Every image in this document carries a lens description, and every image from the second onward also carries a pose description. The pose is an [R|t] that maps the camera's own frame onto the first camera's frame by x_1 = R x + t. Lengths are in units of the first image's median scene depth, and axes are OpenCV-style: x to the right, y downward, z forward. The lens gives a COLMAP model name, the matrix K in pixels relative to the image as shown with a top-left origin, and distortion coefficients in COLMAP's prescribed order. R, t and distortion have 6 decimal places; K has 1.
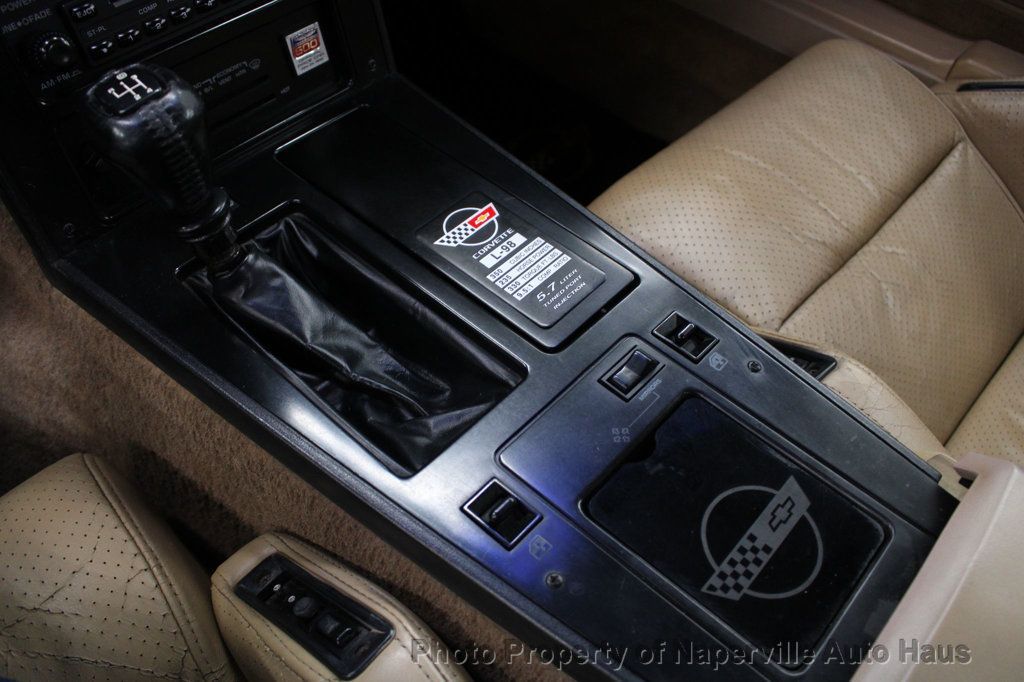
lens RADIAL K [[832.4, 0, 515.0], [0, 832.4, 342.9], [0, 0, 1]] dist [-0.126849, 0.056560]
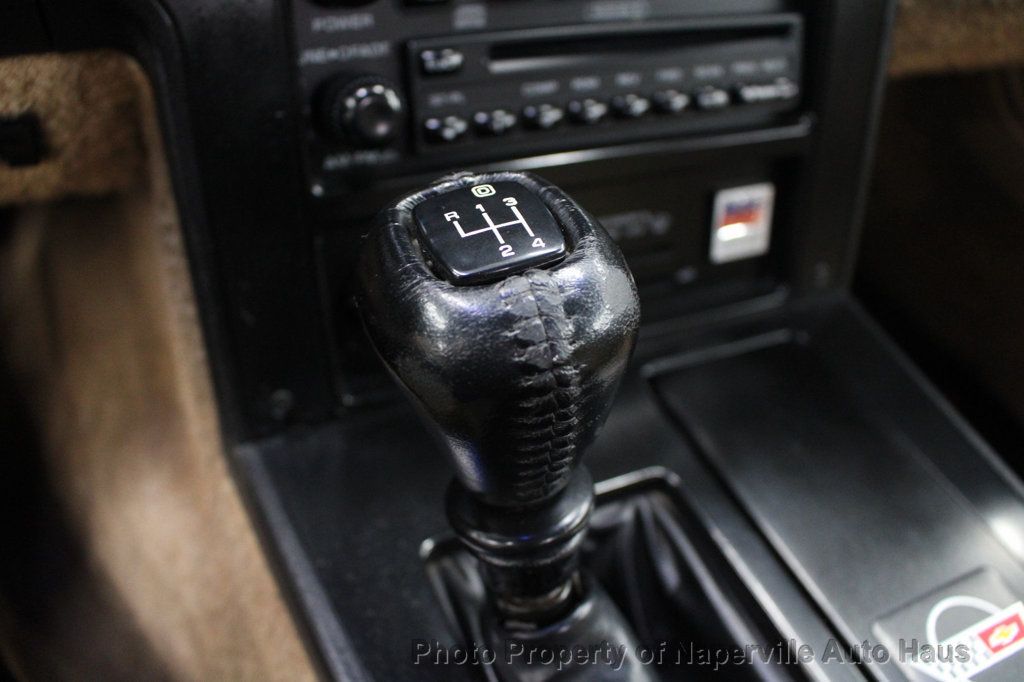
lens RADIAL K [[832.4, 0, 509.6], [0, 832.4, 341.2], [0, 0, 1]] dist [-0.126849, 0.056560]
pose [[0.913262, 0.299333, -0.276320, -0.273705], [-0.346091, 0.927893, -0.138691, -0.166232], [0.214880, 0.222293, 0.951006, 0.493205]]
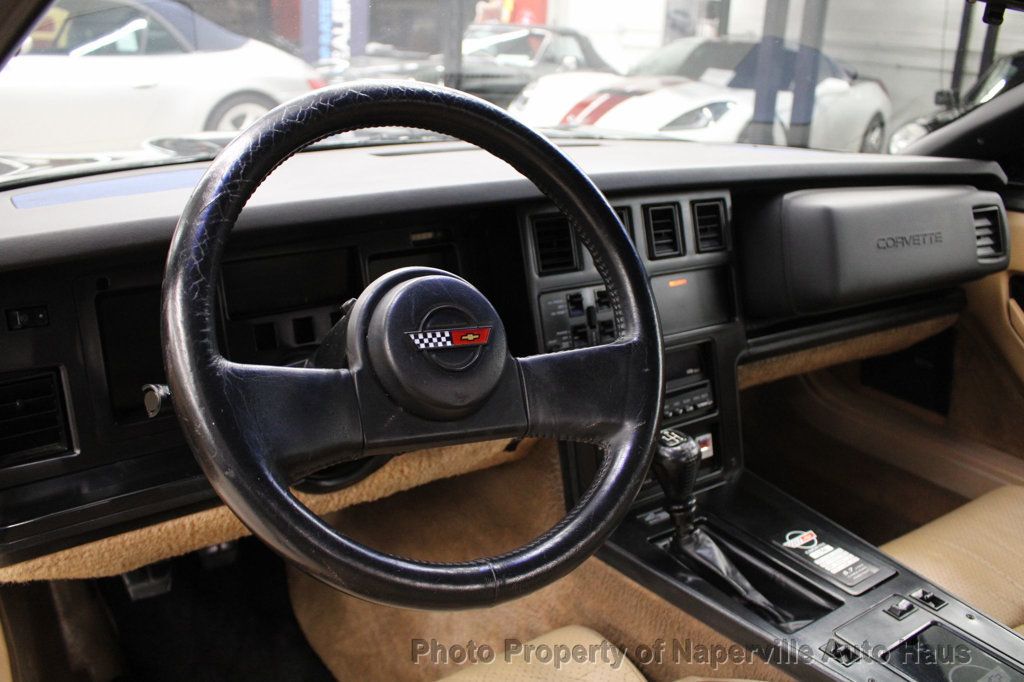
lens RADIAL K [[832.4, 0, 510.7], [0, 832.4, 339.6], [0, 0, 1]] dist [-0.126849, 0.056560]
pose [[0.970551, 0.064019, -0.232235, -0.330412], [-0.178900, 0.837157, -0.516879, 0.615905], [0.161327, 0.543204, 0.823956, -0.957784]]
